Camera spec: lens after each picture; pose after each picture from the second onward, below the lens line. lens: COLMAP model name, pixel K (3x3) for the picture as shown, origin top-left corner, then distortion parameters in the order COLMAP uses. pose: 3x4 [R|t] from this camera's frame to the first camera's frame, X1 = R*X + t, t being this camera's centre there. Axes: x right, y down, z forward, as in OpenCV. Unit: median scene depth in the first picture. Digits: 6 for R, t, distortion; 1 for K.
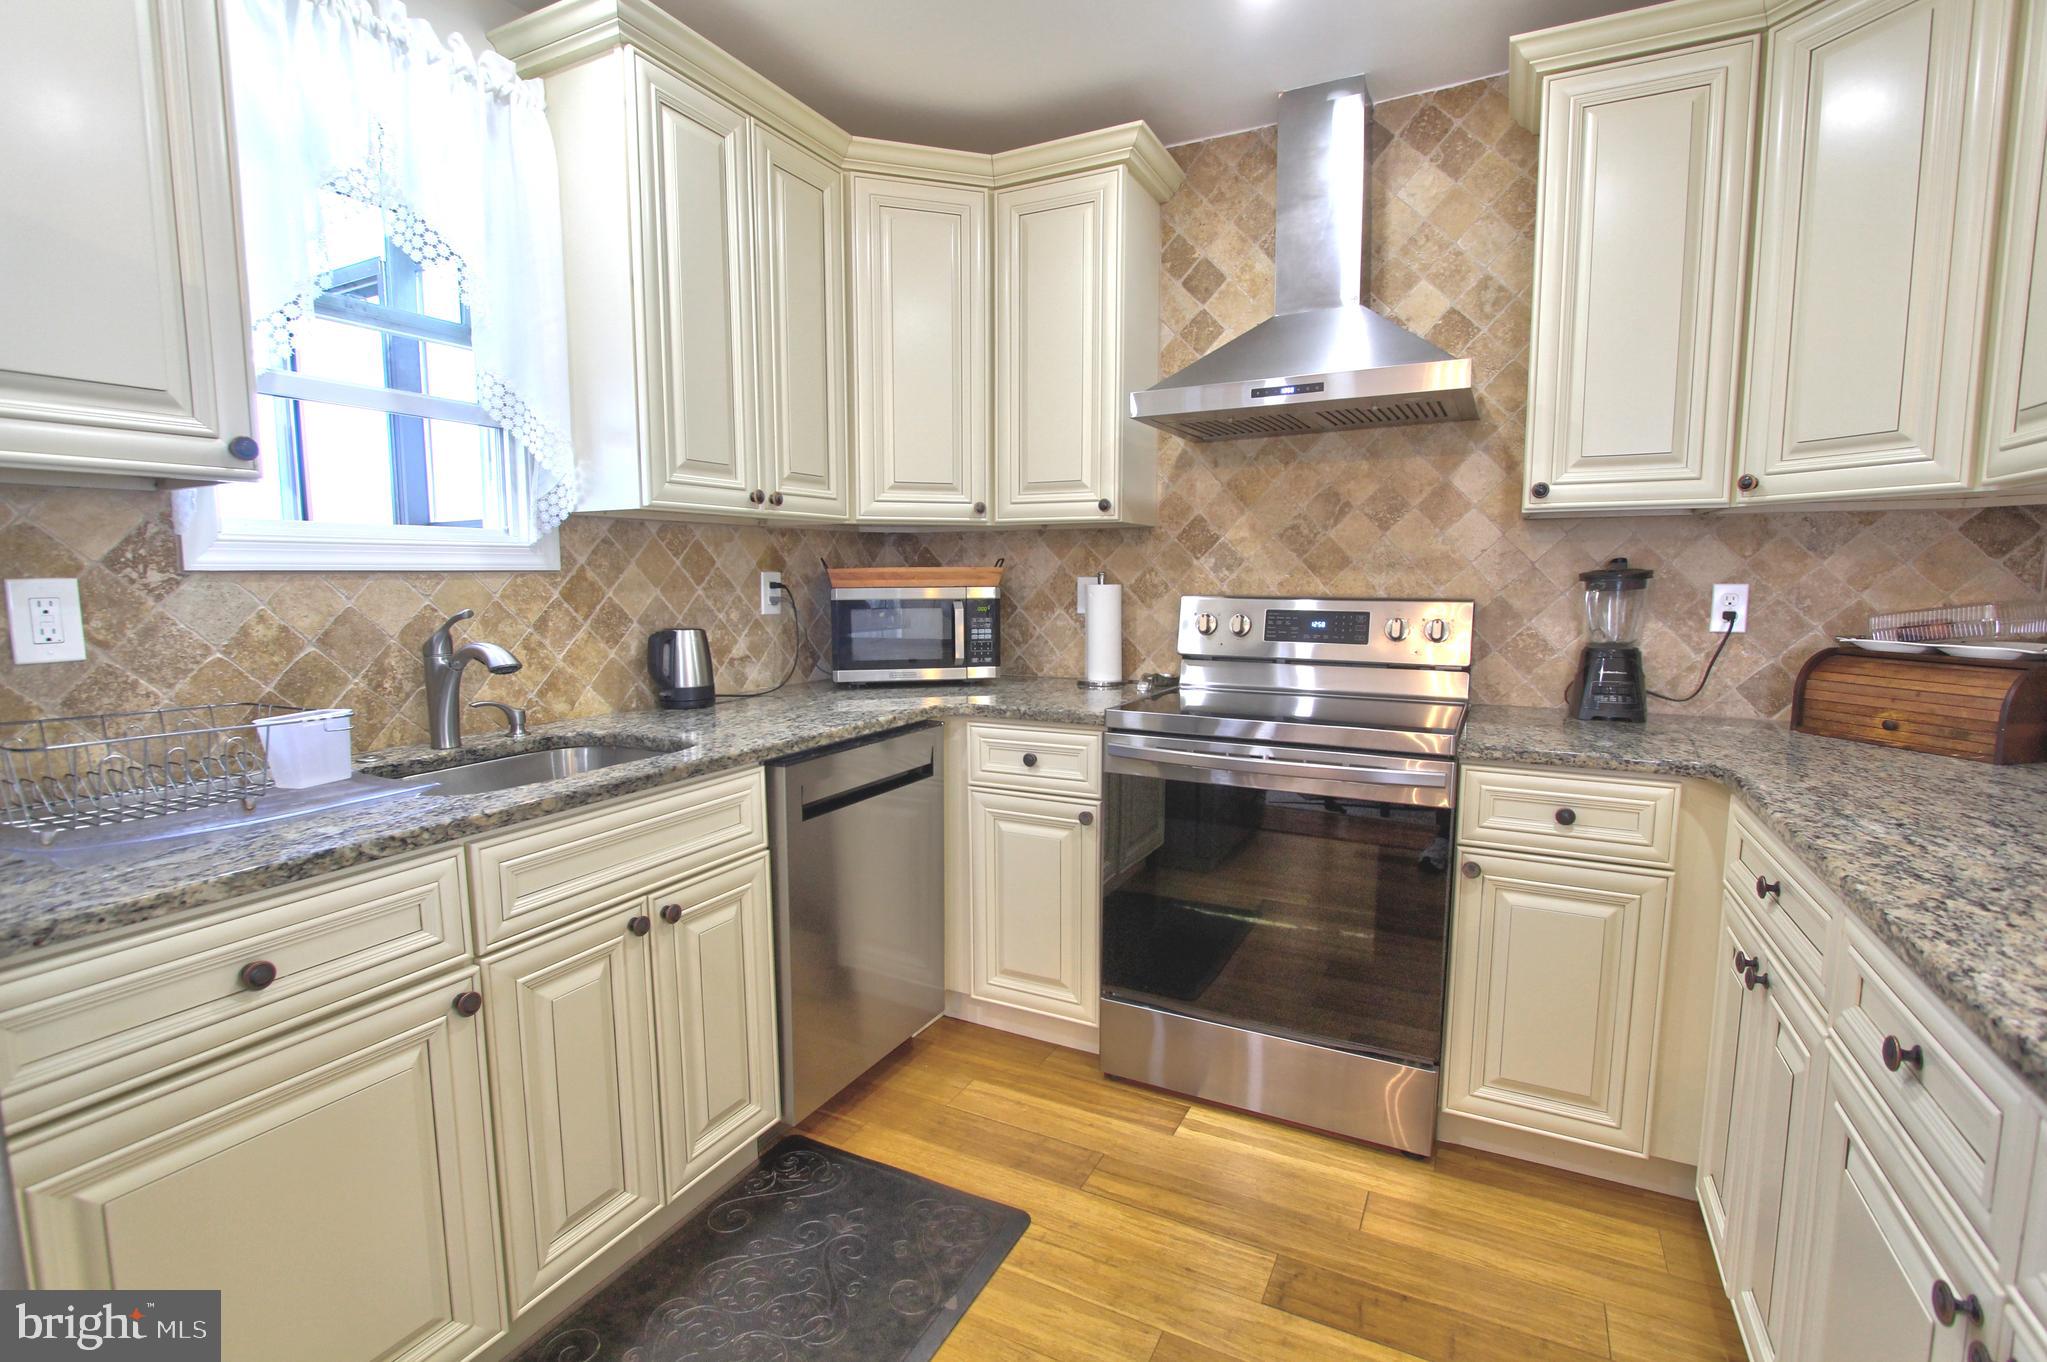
lens RADIAL K [[943.1, 0, 1023.8], [0, 943.1, 680.5], [0, 0, 1]] dist [-0.014864, 0.000410]
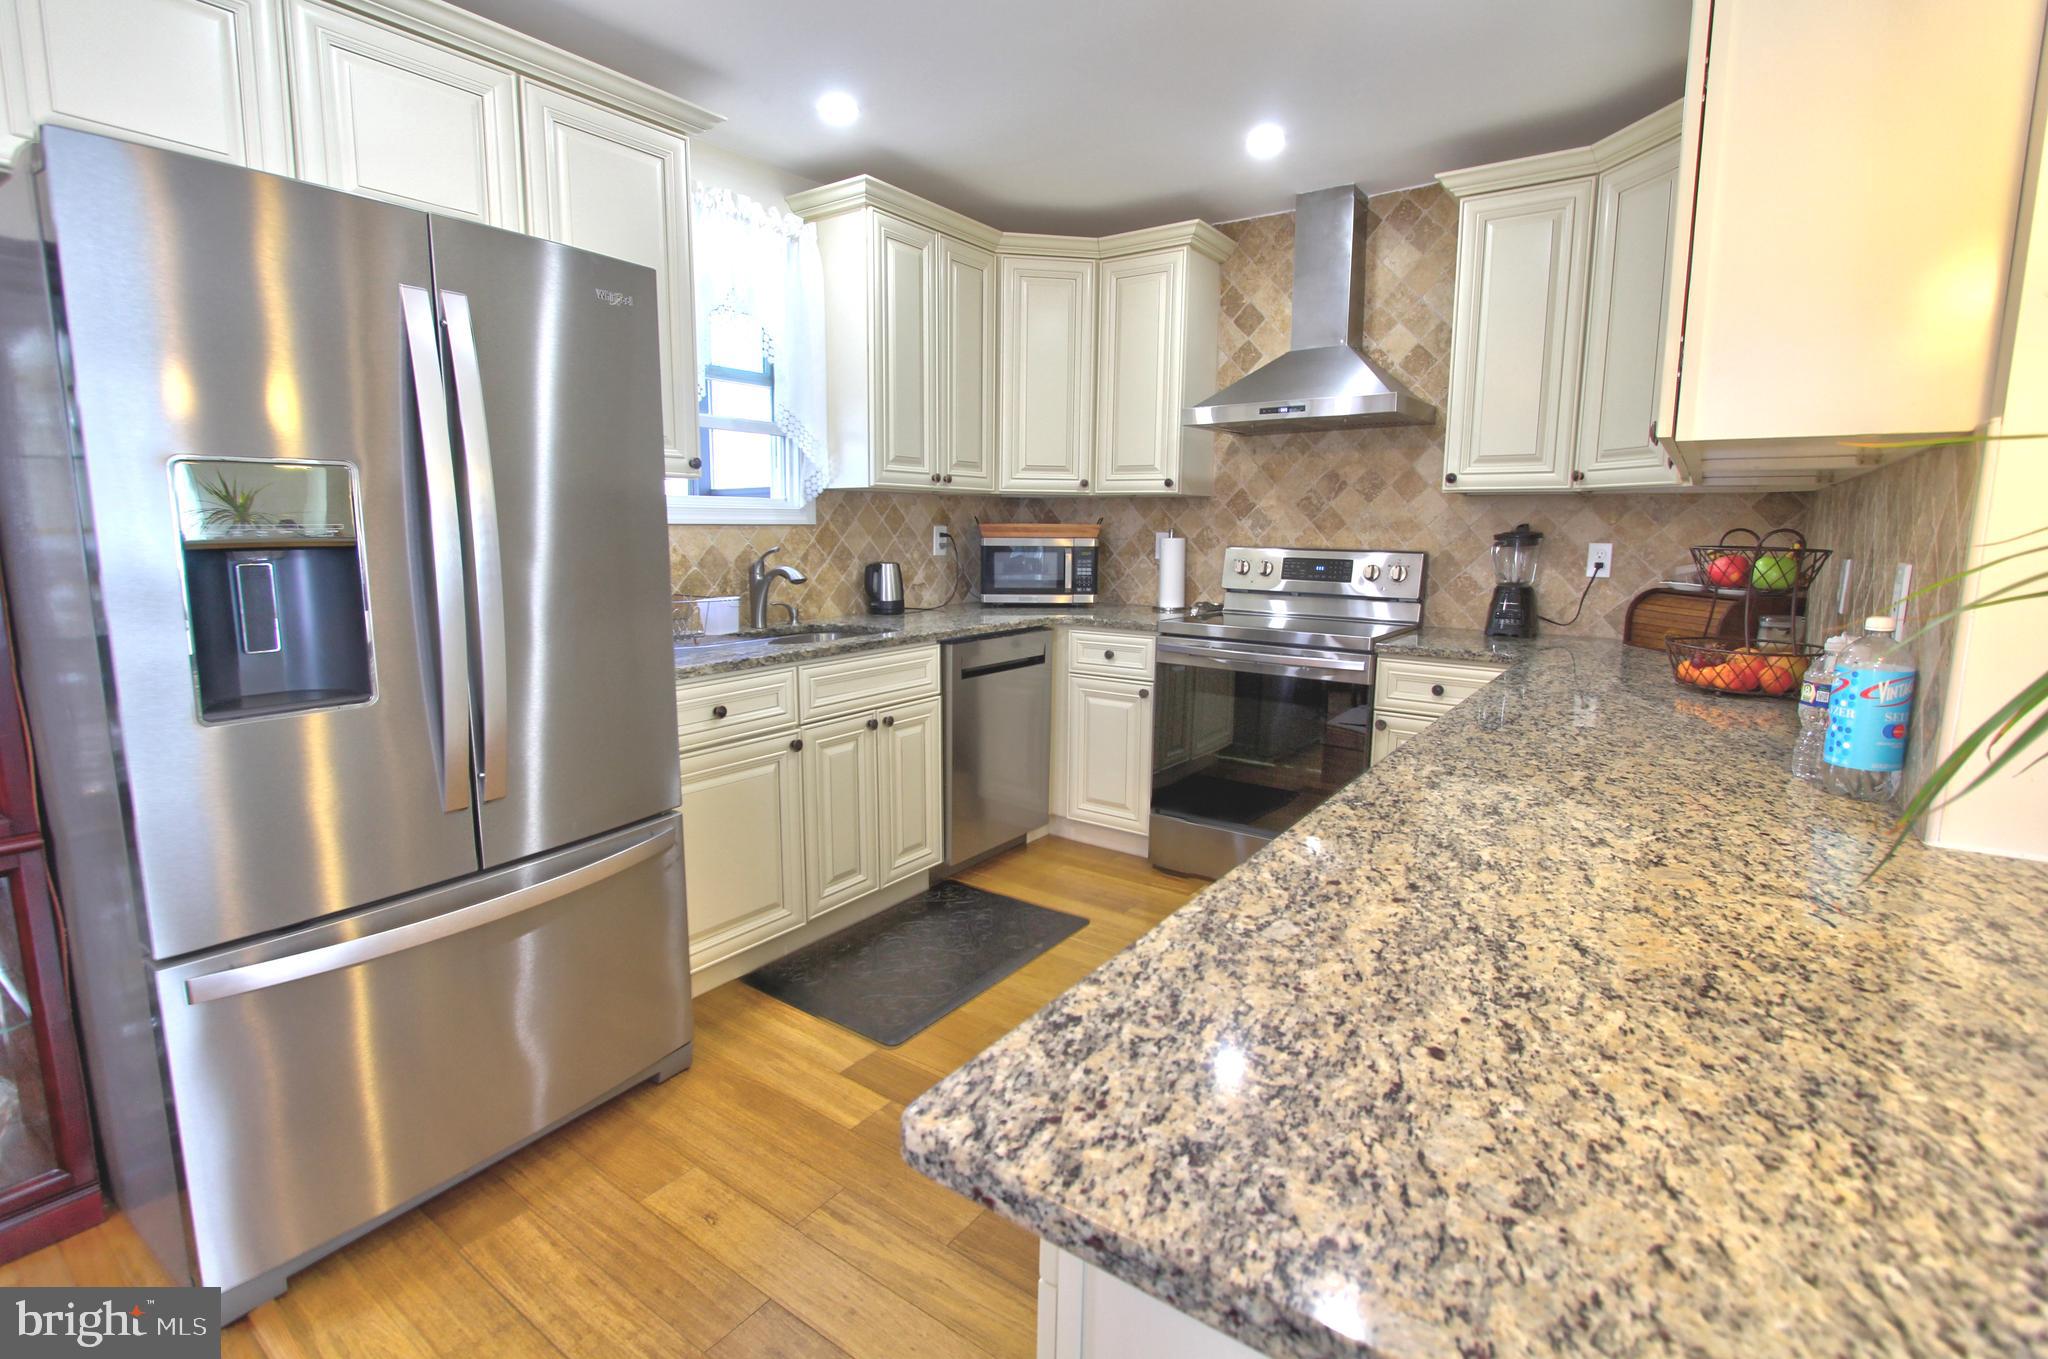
lens RADIAL K [[943.5, 0, 1037.7], [0, 943.5, 671.3], [0, 0, 1]] dist [-0.014864, 0.000410]
pose [[0.990509, 0.032192, -0.133626, 0.103143], [-0.026839, 0.998771, 0.041671, 0.055084], [0.134803, -0.037689, 0.990155, -0.539957]]
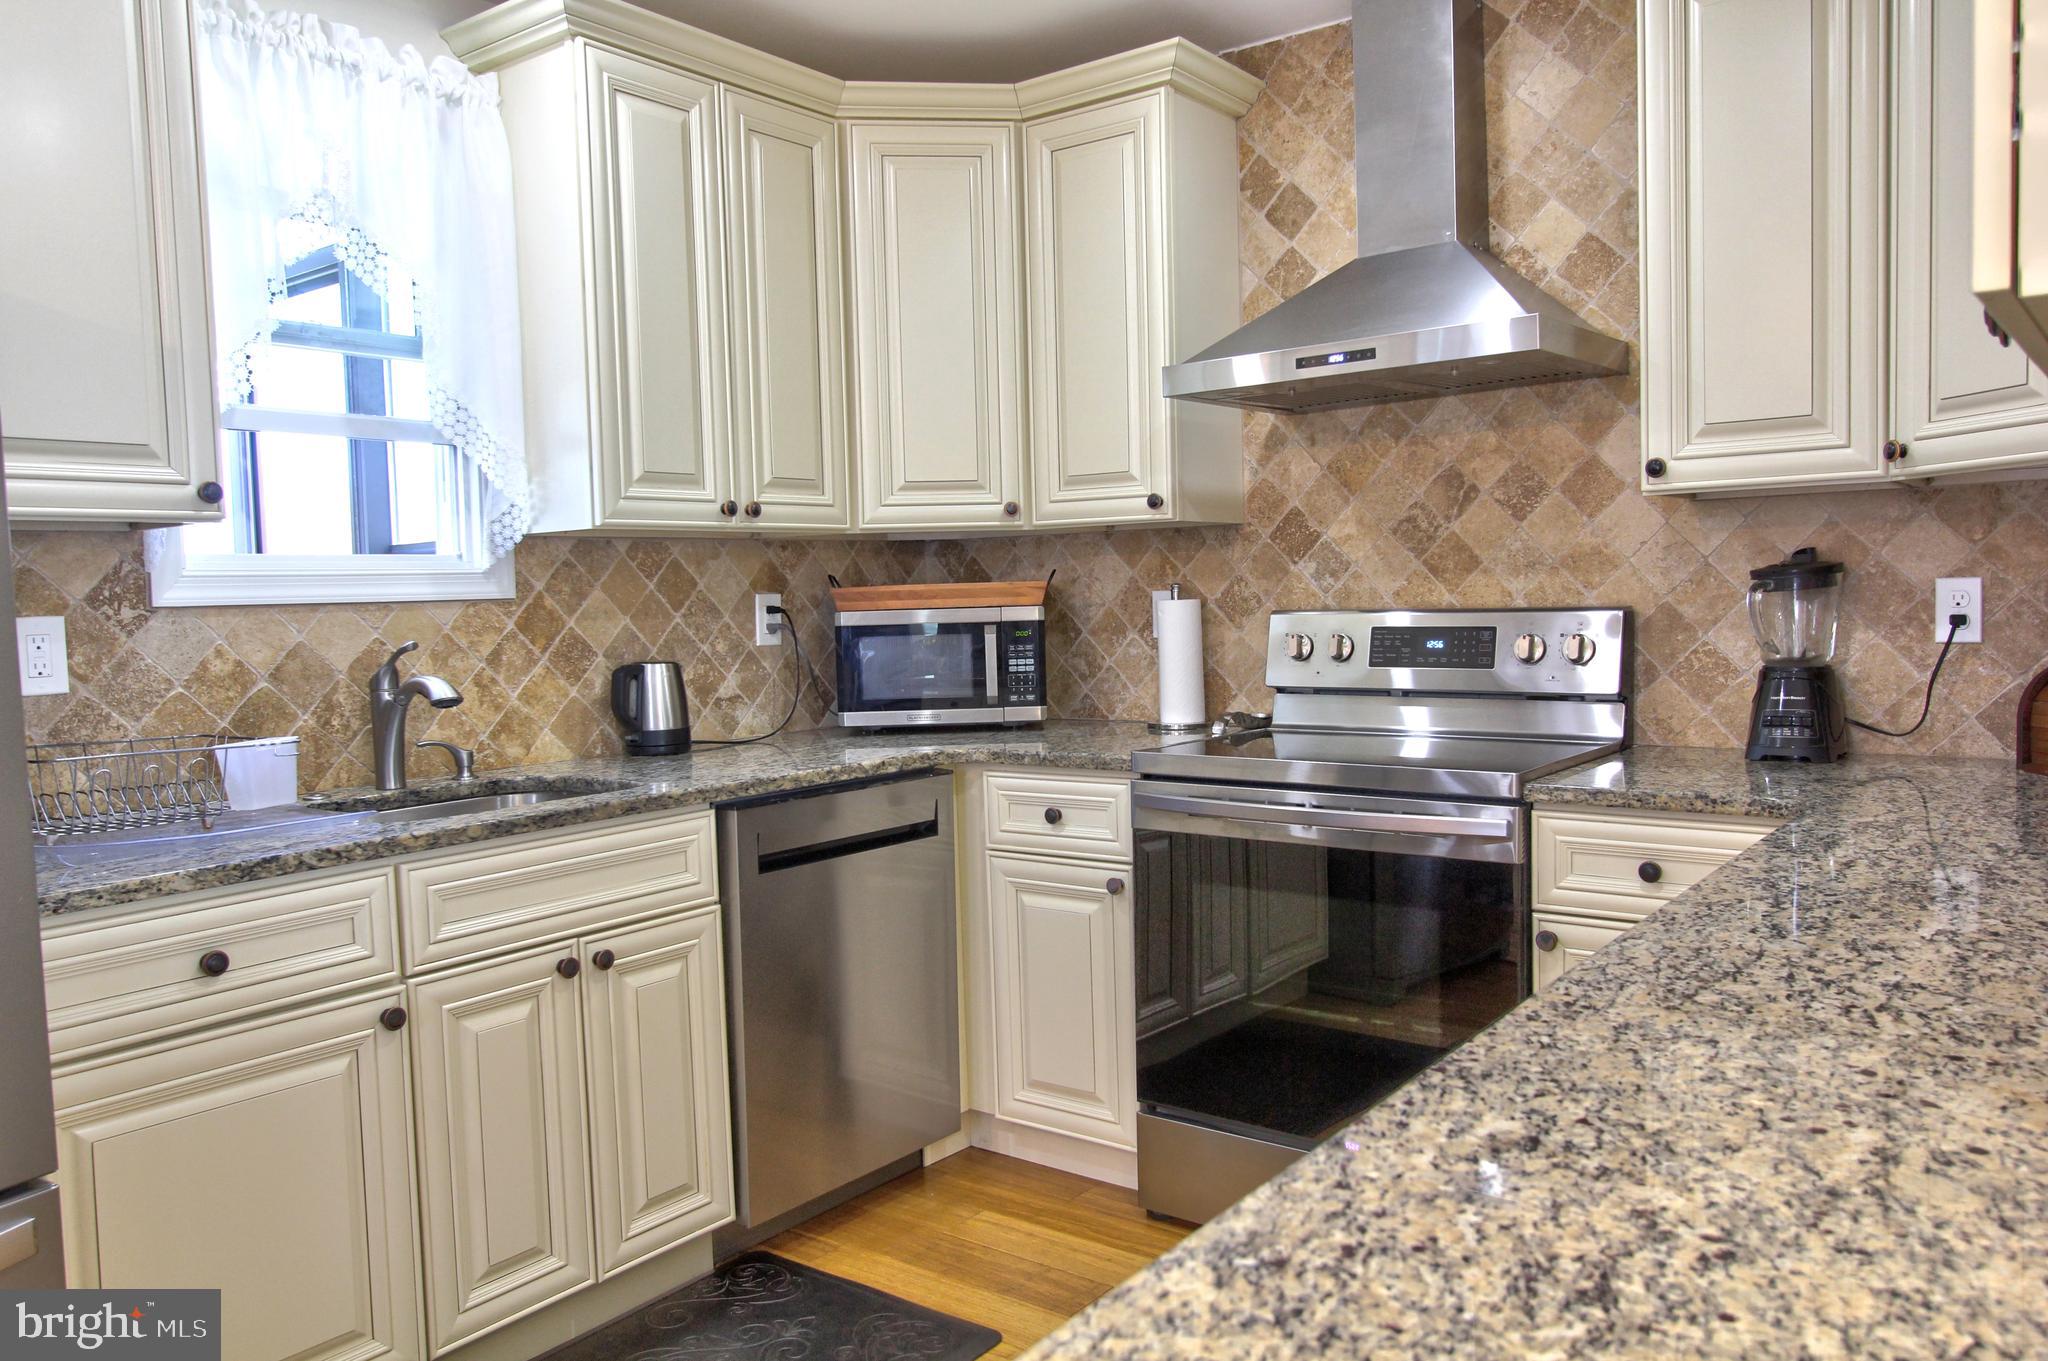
lens RADIAL K [[1502.7, 0, 1025.4], [0, 1502.7, 683.9], [0, 0, 1]] dist [-0.007166, 0.012784]
pose [[0.983886, -0.013830, -0.178261, 0.234554], [0.005078, 0.998763, -0.049459, 0.037108], [0.178725, 0.047756, 0.982739, -0.311045]]
